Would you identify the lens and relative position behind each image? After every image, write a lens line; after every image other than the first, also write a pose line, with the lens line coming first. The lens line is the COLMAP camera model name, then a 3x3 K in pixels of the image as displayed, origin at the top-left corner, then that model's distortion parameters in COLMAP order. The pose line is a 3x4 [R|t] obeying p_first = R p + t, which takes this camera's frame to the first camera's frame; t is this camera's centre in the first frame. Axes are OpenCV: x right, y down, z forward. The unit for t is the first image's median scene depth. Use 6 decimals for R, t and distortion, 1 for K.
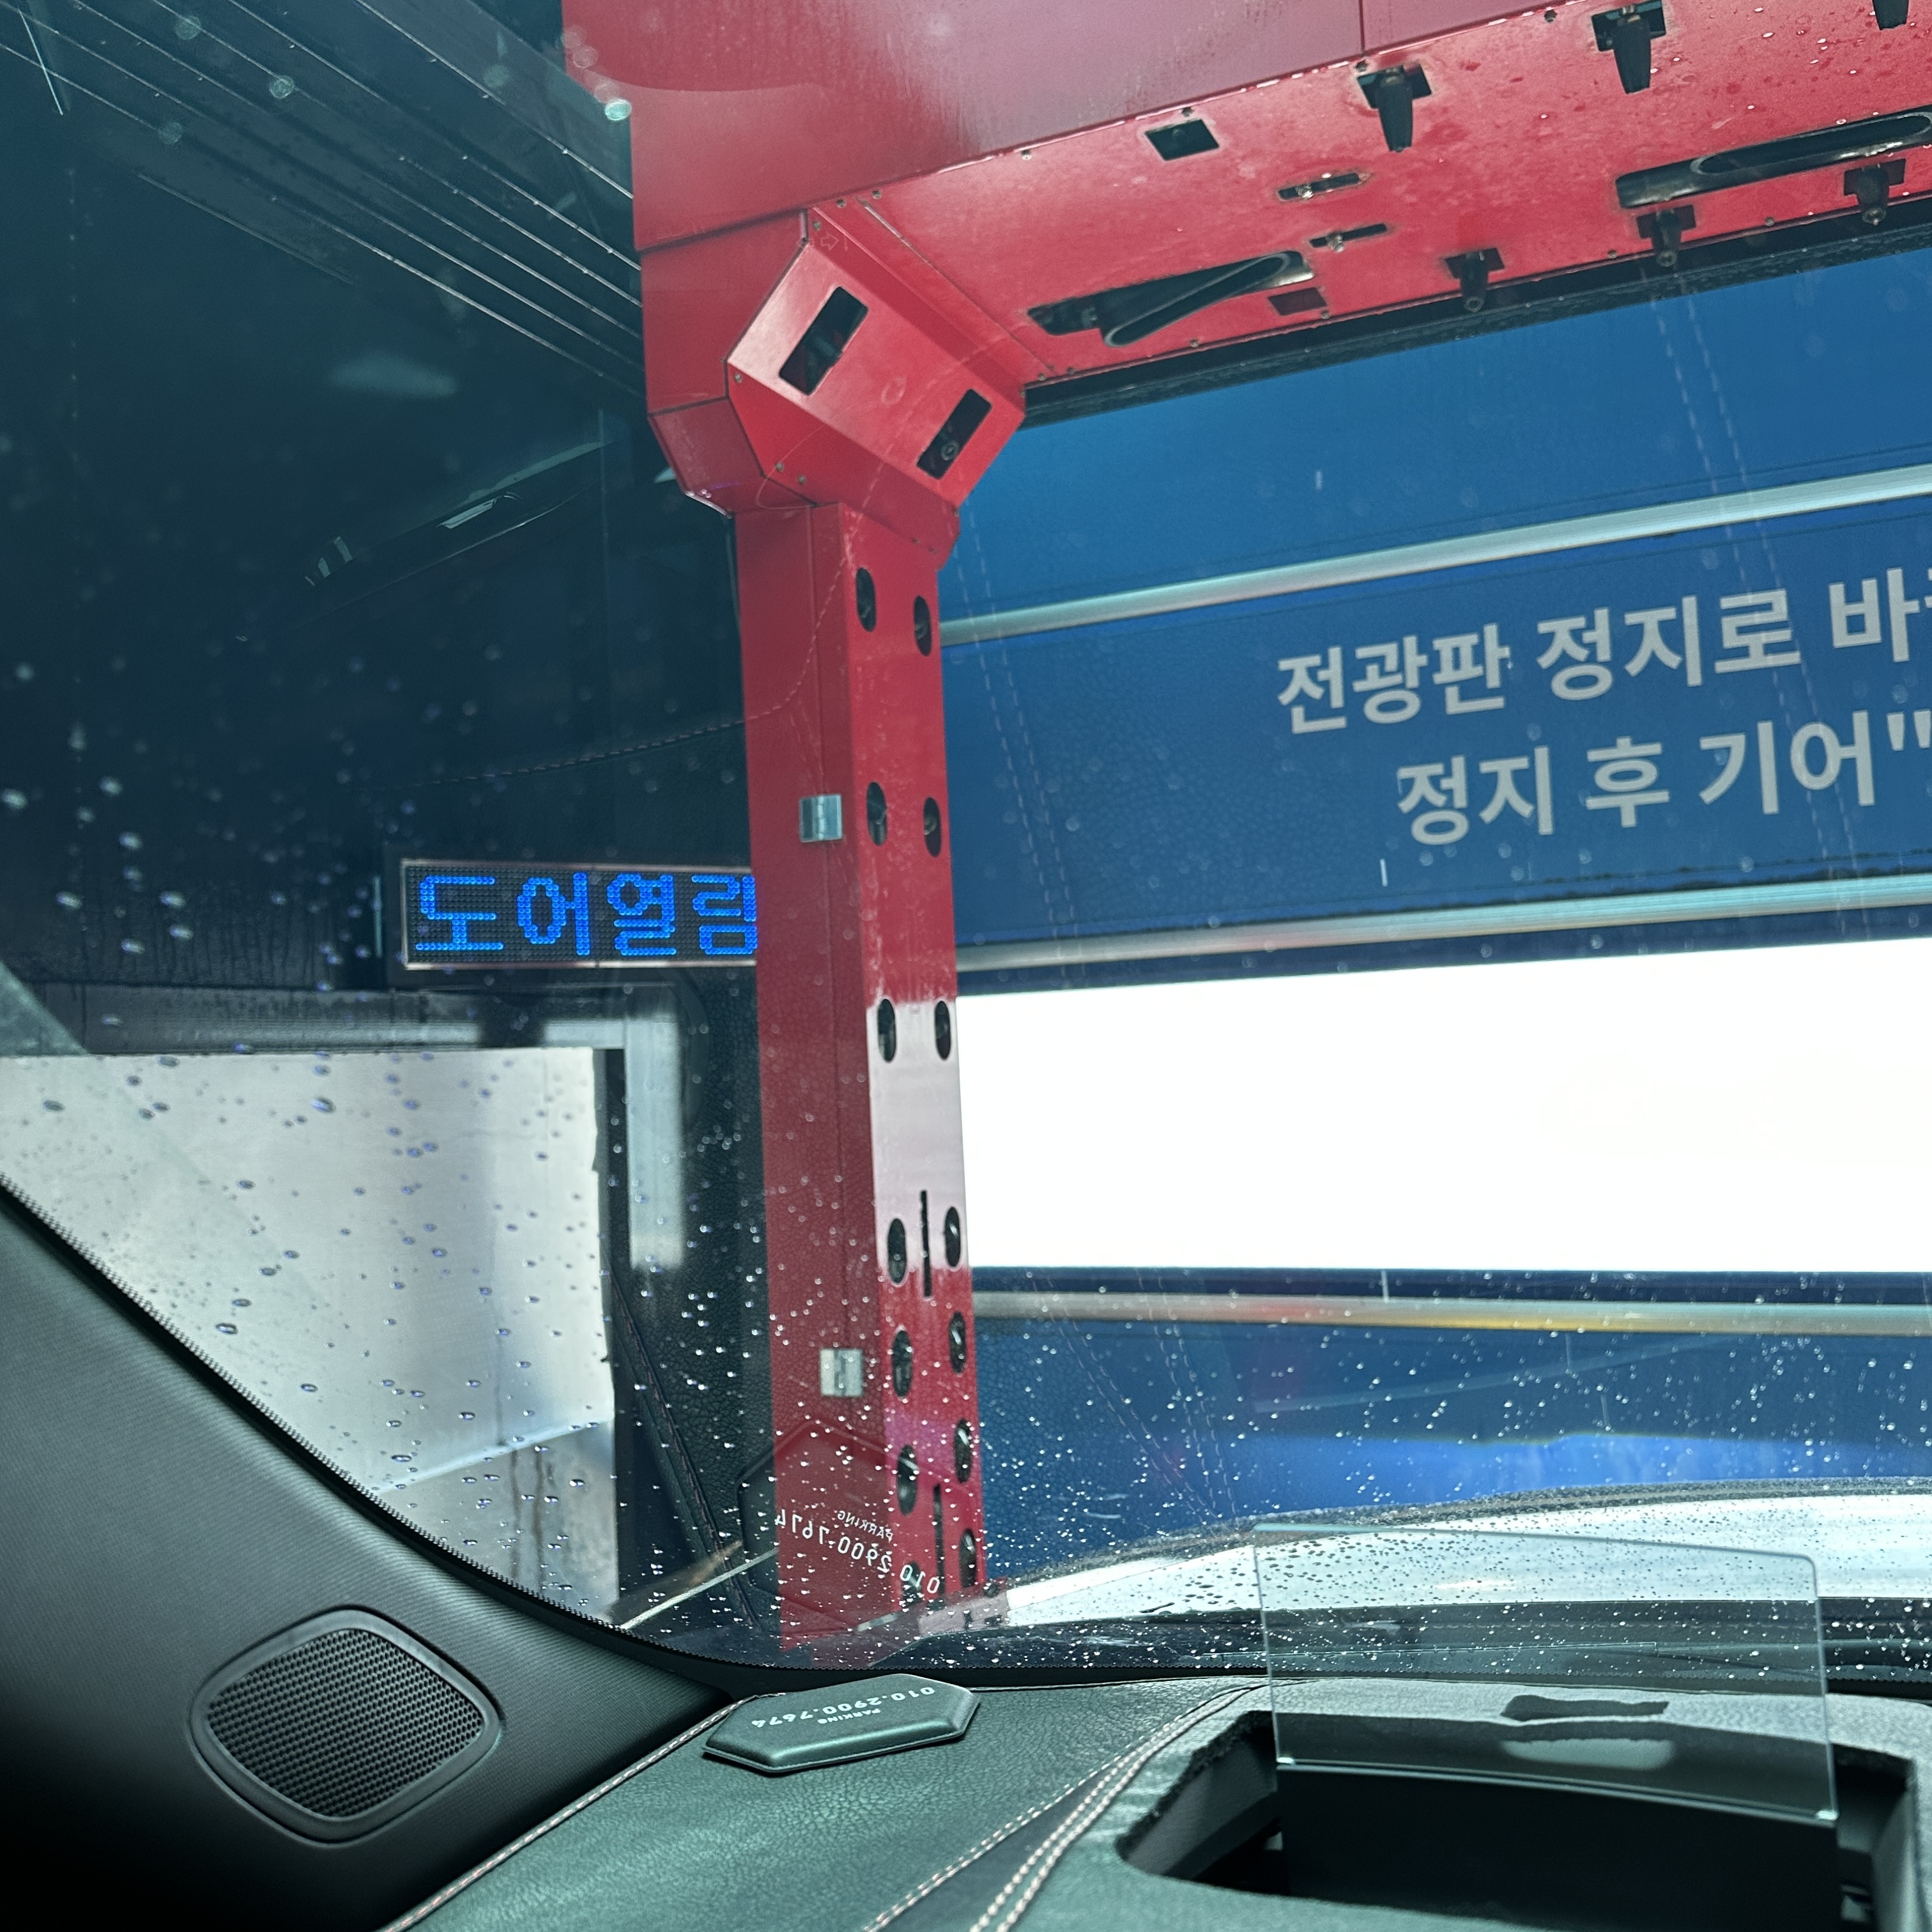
lens RADIAL K [[1913.7, 0, 966.0], [0, 1913.7, 966.0], [0, 0, 1]] dist [-0.002826, -0.023255]
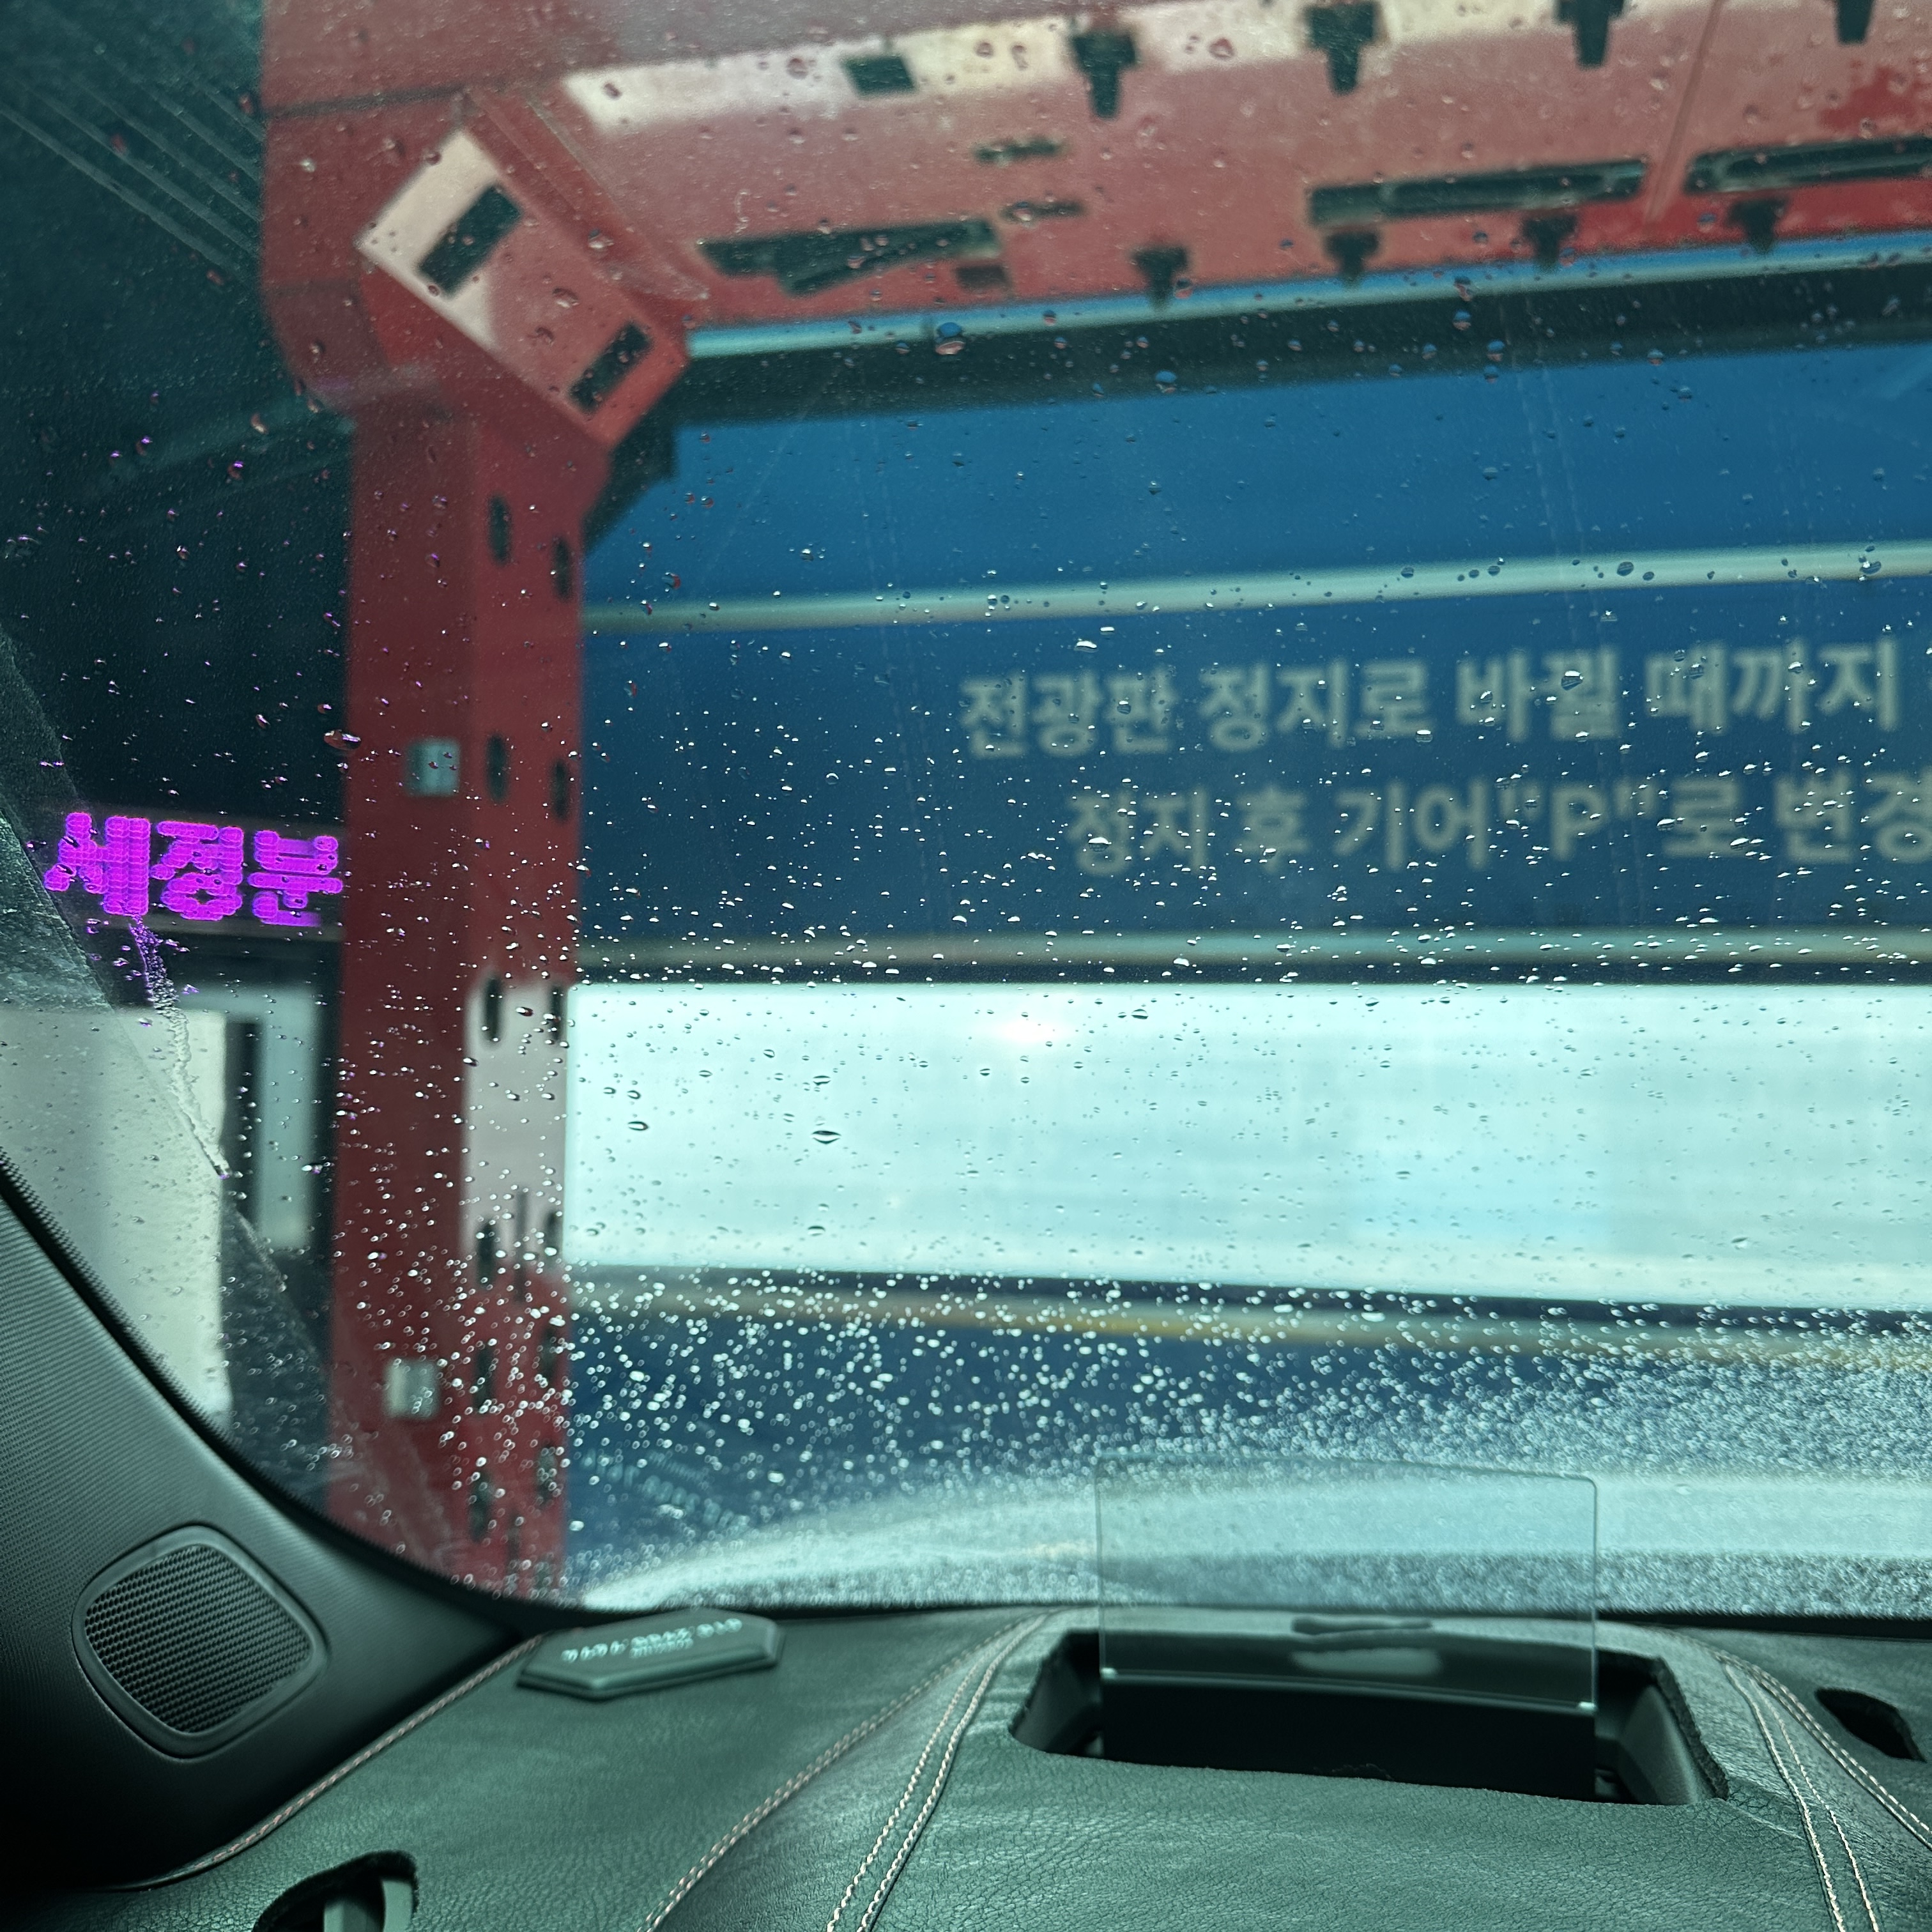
lens RADIAL K [[1913.7, 0, 966.0], [0, 1913.7, 966.0], [0, 0, 1]] dist [-0.002826, -0.023255]
pose [[0.975741, 0.070539, 0.207251, -0.145210], [-0.068828, 0.997509, -0.015465, 0.032217], [-0.207825, 0.000825, 0.978166, -0.043493]]
